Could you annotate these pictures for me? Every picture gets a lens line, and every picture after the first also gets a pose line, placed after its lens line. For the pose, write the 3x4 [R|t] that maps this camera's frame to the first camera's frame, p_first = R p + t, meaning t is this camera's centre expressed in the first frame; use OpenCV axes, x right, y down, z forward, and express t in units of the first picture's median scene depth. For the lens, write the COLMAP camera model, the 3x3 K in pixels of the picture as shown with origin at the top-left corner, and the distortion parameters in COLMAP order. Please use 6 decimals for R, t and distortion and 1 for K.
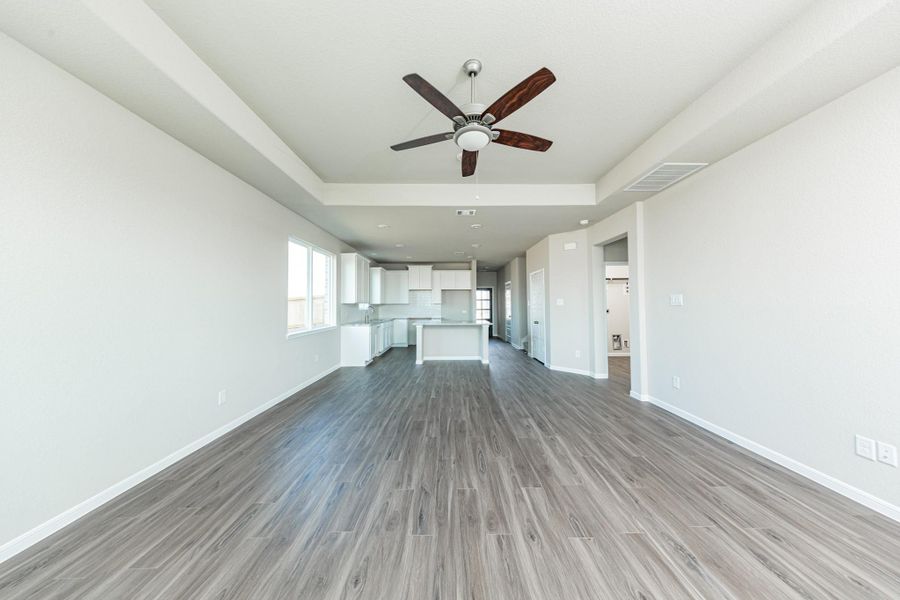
lens RADIAL K [[286.7, 0, 453.9], [0, 286.7, 296.3], [0, 0, 1]] dist [0.000740, -0.000059]
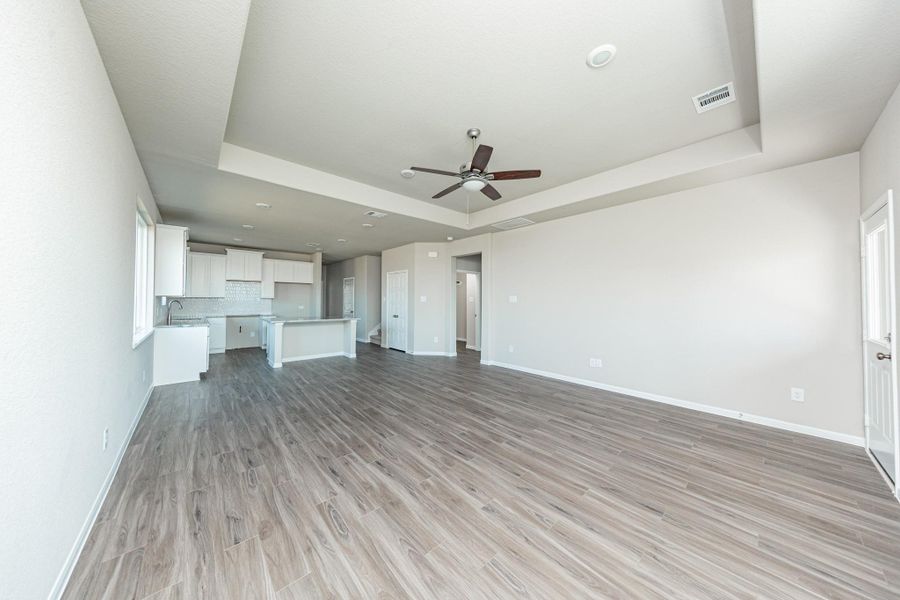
lens RADIAL K [[286.7, 0, 453.9], [0, 286.7, 296.3], [0, 0, 1]] dist [0.000740, -0.000059]
pose [[0.751224, 0.021136, 0.659709, -0.473172], [-0.031151, 0.999509, 0.003449, 0.001363], [-0.659312, -0.023141, 0.751513, -0.006381]]
